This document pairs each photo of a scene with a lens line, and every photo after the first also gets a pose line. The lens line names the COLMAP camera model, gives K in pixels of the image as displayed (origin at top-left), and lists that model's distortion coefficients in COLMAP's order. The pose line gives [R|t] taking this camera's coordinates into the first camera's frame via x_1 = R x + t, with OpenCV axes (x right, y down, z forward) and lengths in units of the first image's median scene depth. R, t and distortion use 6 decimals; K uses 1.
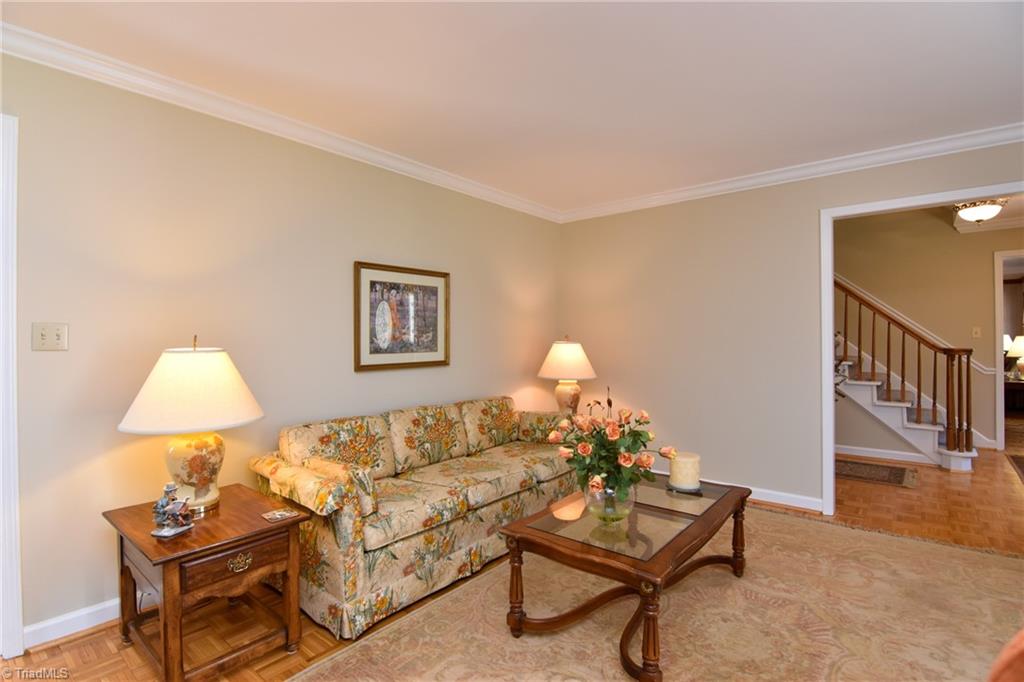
lens RADIAL K [[493.6, 0, 512.0], [0, 493.6, 341.0], [0, 0, 1]] dist [-0.011480, -0.000279]
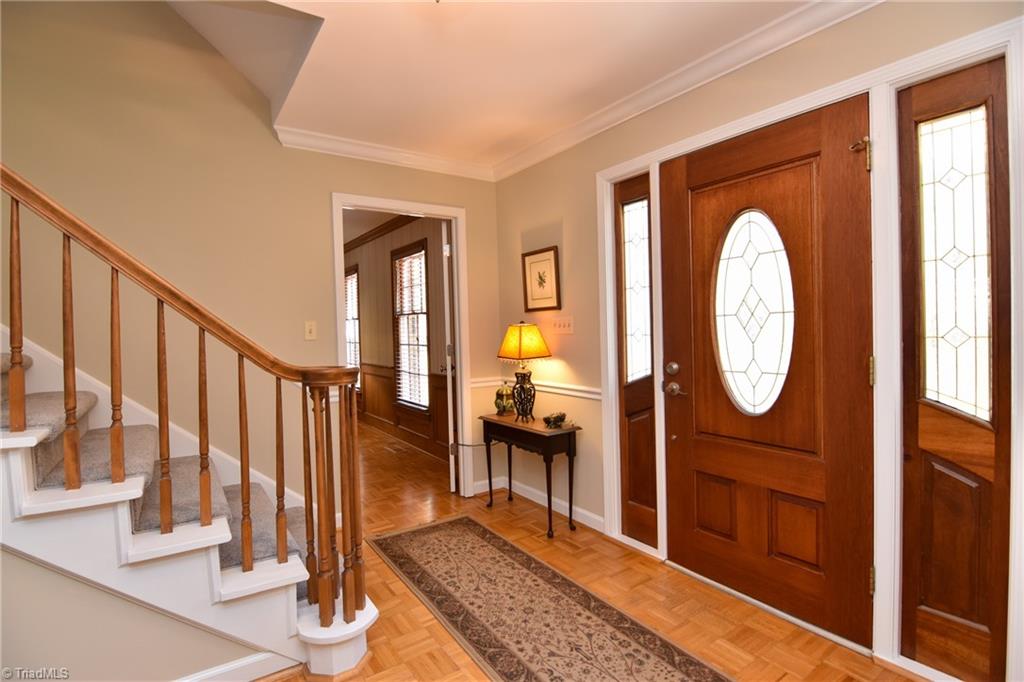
lens RADIAL K [[493.6, 0, 512.0], [0, 493.6, 341.0], [0, 0, 1]] dist [-0.011480, -0.000279]
pose [[0.284250, -0.025898, 0.958400, 0.522400], [0.029019, 0.999409, 0.018399, -0.009714], [-0.958311, 0.022582, 0.284834, 0.684039]]
